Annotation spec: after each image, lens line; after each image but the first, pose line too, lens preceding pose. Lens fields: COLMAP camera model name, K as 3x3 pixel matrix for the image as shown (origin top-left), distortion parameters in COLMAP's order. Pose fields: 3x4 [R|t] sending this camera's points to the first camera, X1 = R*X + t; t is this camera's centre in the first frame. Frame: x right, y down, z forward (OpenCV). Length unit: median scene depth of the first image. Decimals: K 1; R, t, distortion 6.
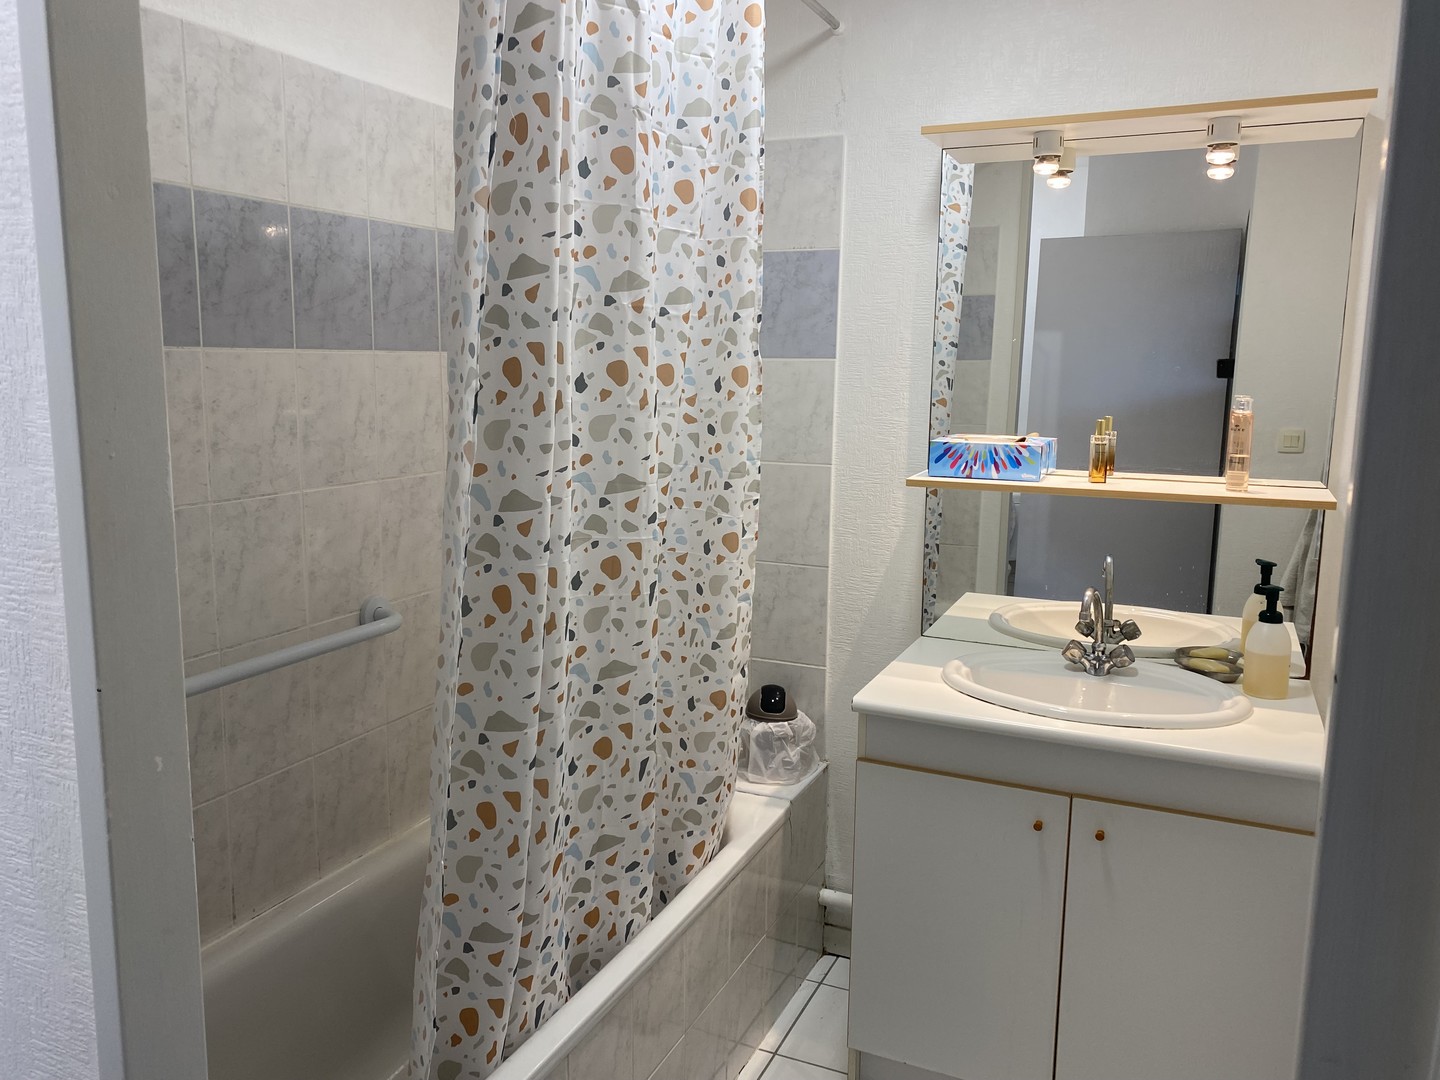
lens RADIAL K [[1102.1, 0, 718.7], [0, 1102.1, 533.5], [0, 0, 1]] dist [0.057986, -0.052371]
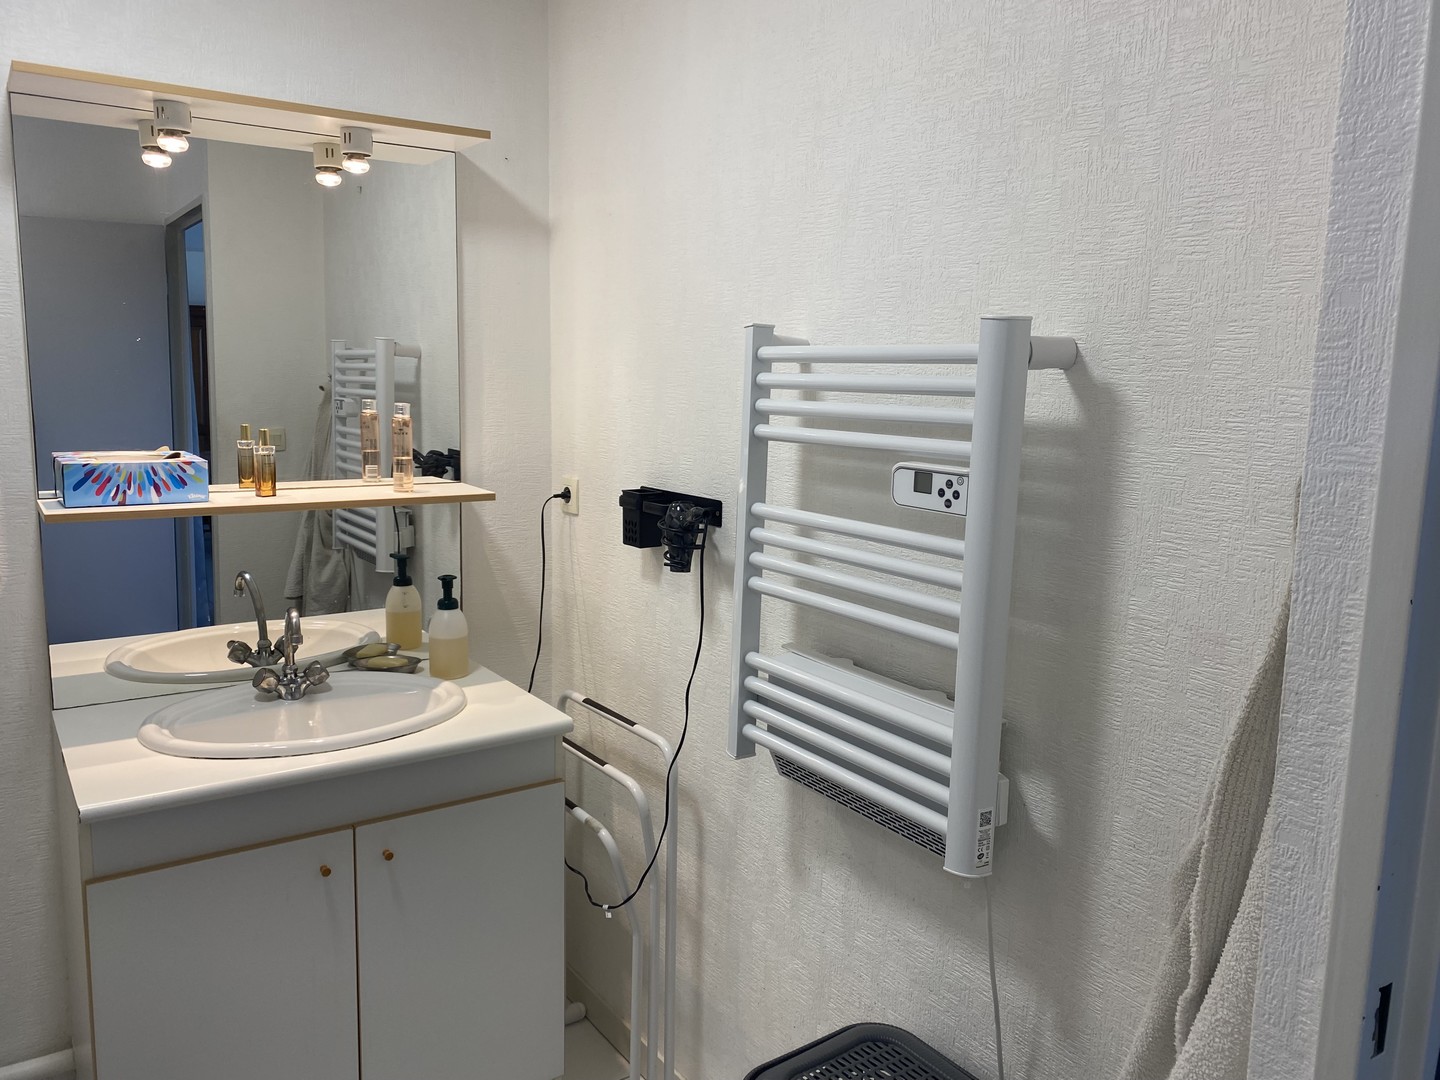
lens RADIAL K [[1102.1, 0, 718.7], [0, 1102.1, 533.5], [0, 0, 1]] dist [0.057986, -0.052371]
pose [[0.523186, -0.126373, 0.842797, -0.247932], [0.116718, 0.990251, 0.076028, -0.041194], [-0.844188, 0.058592, 0.532835, 0.184648]]
